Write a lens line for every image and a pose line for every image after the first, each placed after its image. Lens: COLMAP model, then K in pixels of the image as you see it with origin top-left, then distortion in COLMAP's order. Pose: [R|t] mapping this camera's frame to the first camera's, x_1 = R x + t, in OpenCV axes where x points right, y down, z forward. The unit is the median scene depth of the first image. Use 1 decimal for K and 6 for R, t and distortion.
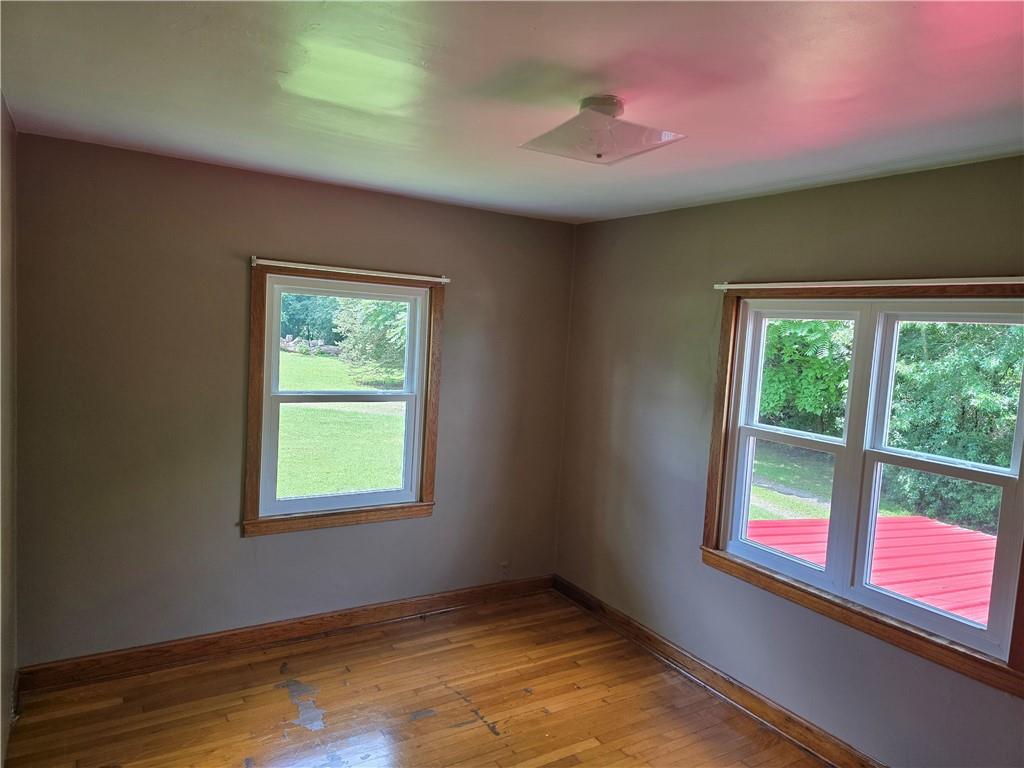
lens RADIAL K [[669.0, 0, 520.1], [0, 669.0, 380.0], [0, 0, 1]] dist [0.018664, -0.027620]
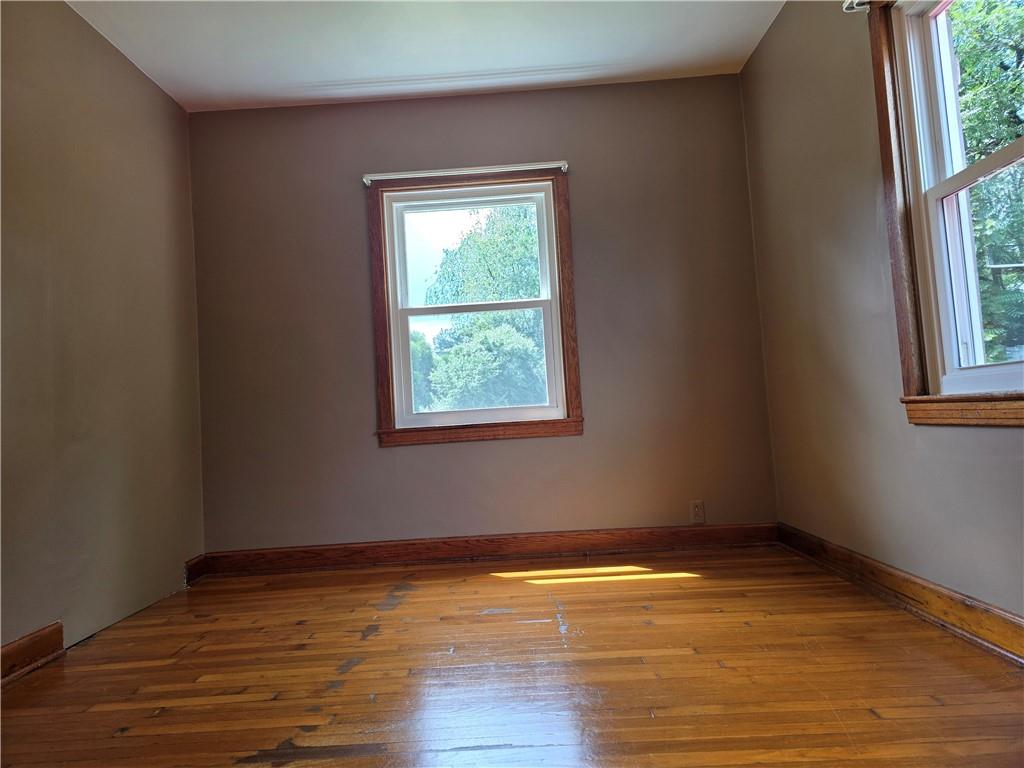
lens RADIAL K [[669.0, 0, 509.0], [0, 669.0, 383.1], [0, 0, 1]] dist [0.018664, -0.027620]
pose [[0.824818, -0.143468, -0.546893, 0.307604], [0.069161, 0.985608, -0.154249, 0.302075], [0.561152, 0.089404, 0.822870, 0.262986]]
